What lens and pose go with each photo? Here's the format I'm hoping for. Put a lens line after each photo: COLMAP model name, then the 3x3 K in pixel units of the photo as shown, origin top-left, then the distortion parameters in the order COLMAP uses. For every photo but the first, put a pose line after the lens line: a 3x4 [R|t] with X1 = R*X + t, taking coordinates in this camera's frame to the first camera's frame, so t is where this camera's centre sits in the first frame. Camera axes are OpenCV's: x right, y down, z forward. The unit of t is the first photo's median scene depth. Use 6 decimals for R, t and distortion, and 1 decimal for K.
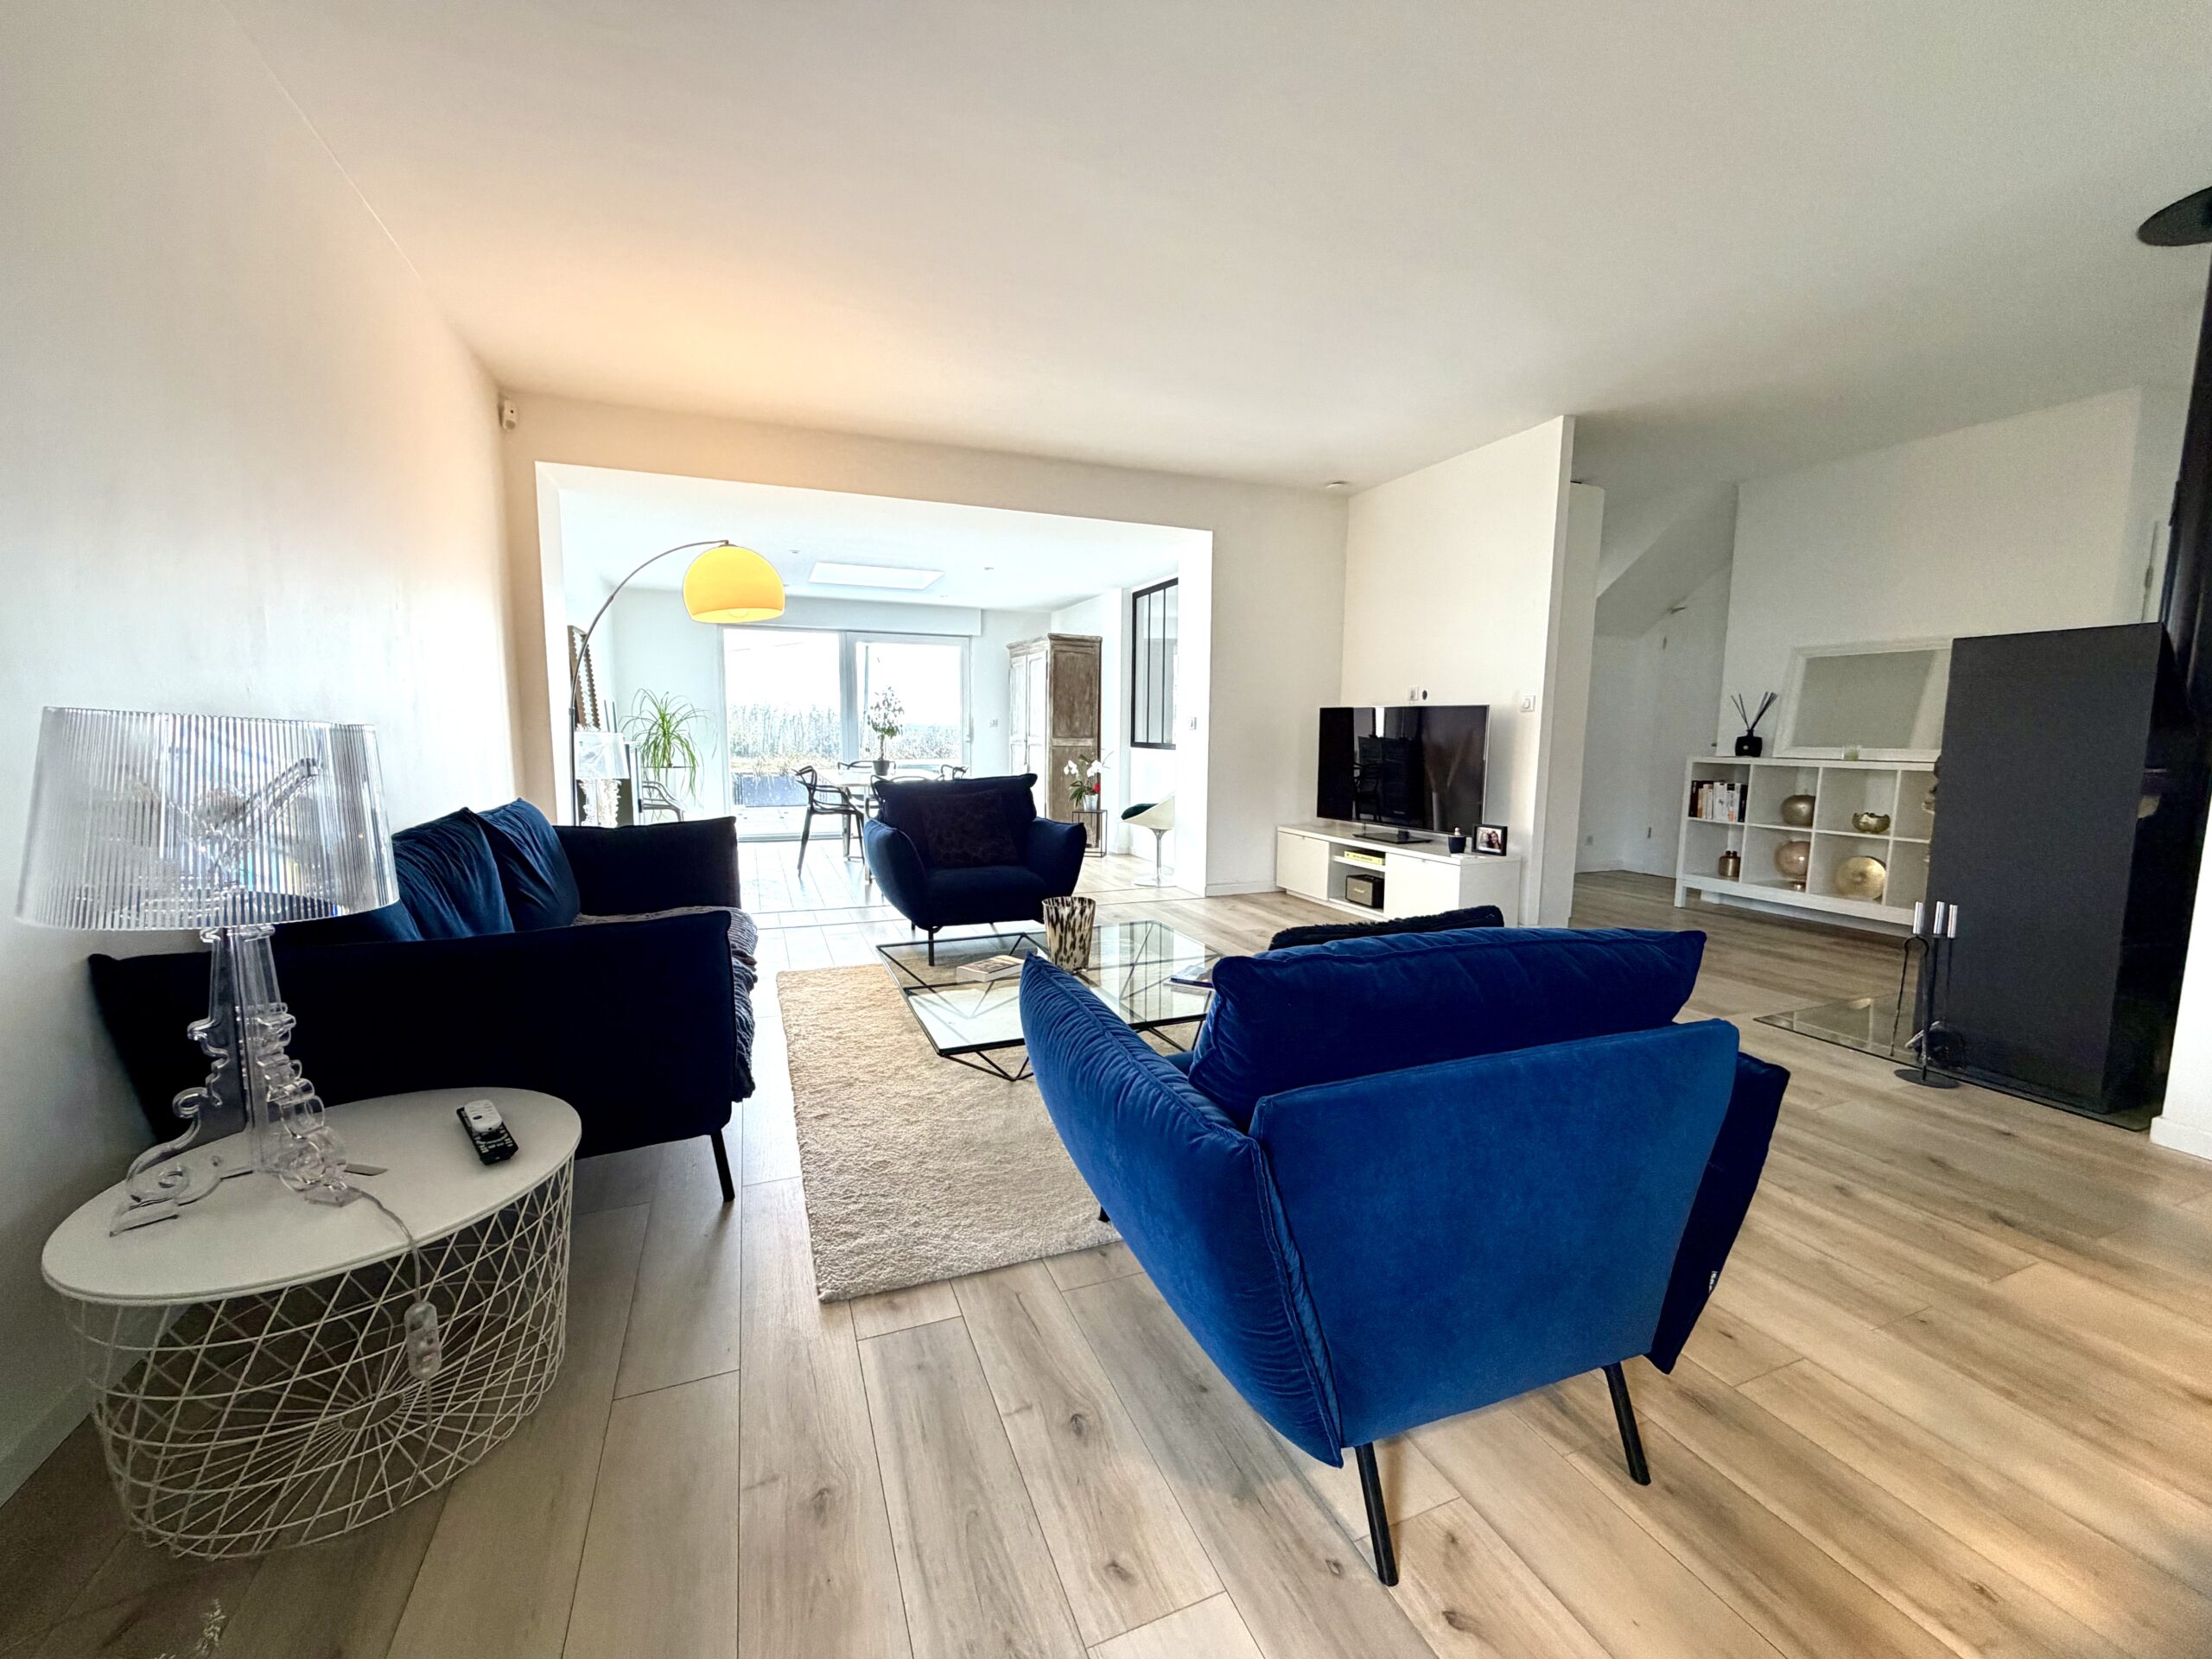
lens RADIAL K [[882.3, 0, 1106.0], [0, 882.3, 829.5], [0, 0, 1]] dist [-0.002152, -0.000096]
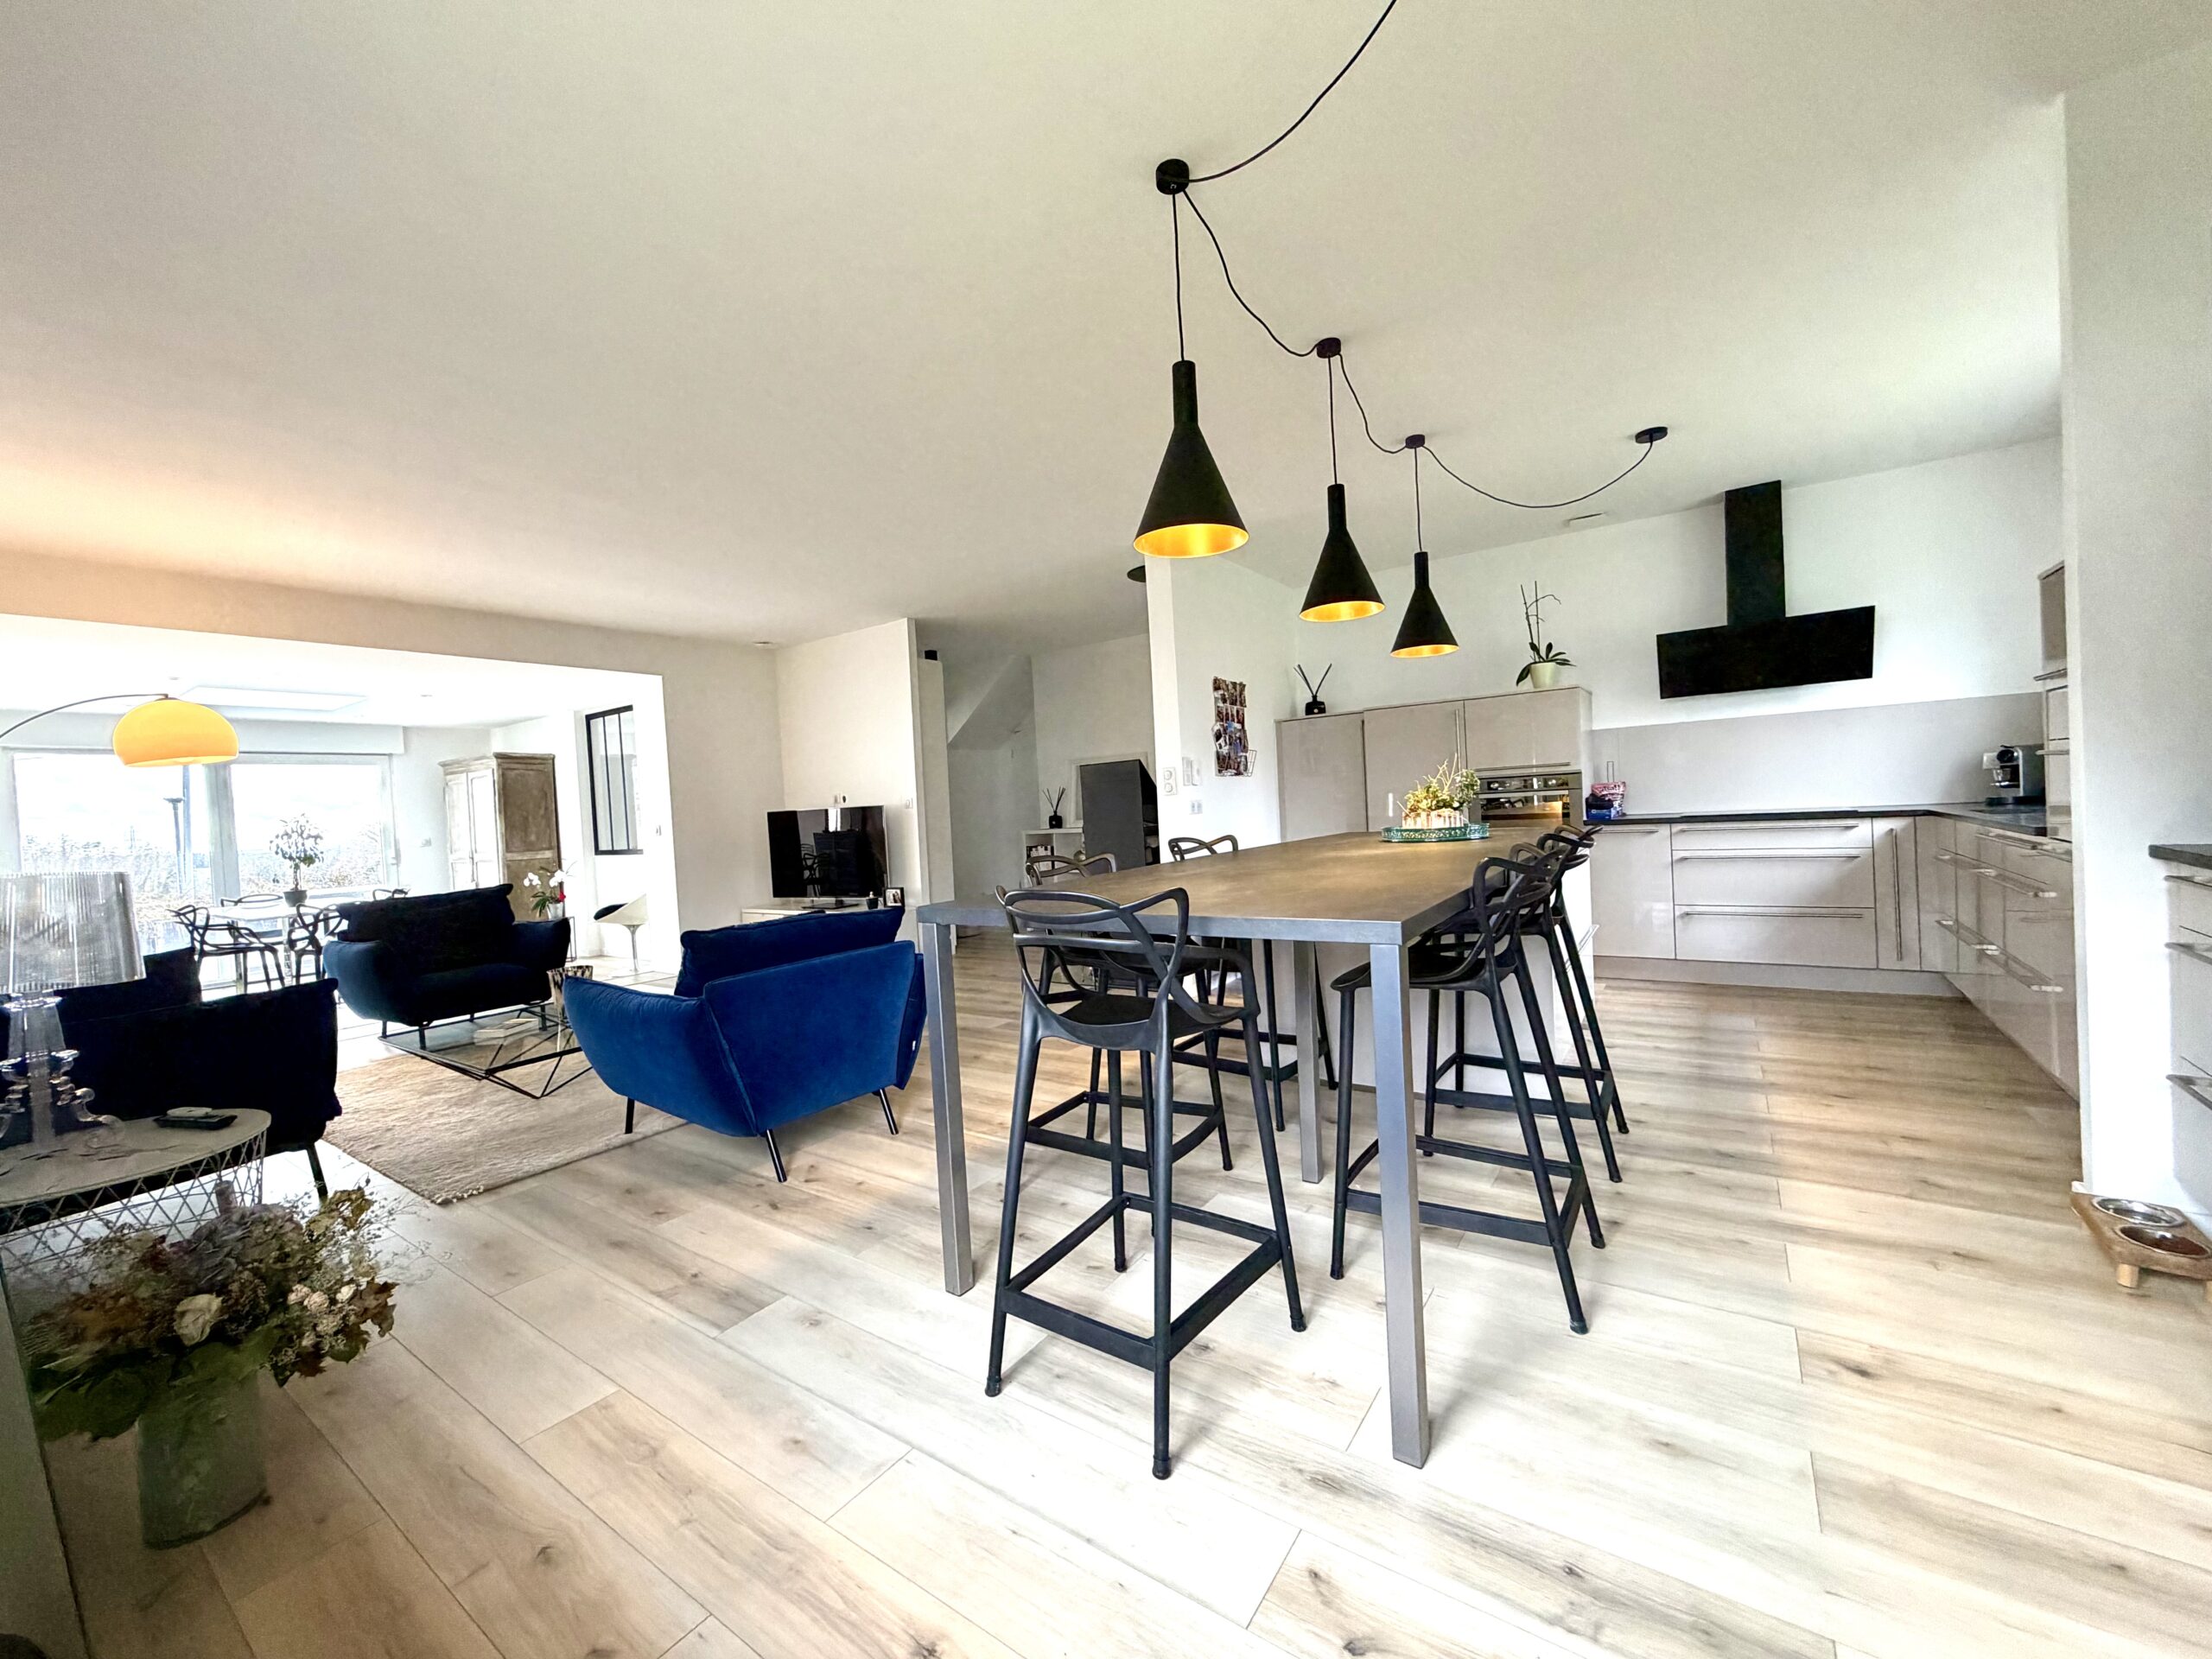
lens RADIAL K [[882.3, 0, 1106.0], [0, 882.3, 829.5], [0, 0, 1]] dist [-0.002152, -0.000096]
pose [[0.839644, -0.066190, 0.539089, -0.034401], [0.121302, 0.990329, -0.067337, 0.030888], [-0.529419, 0.121932, 0.839552, -0.313510]]
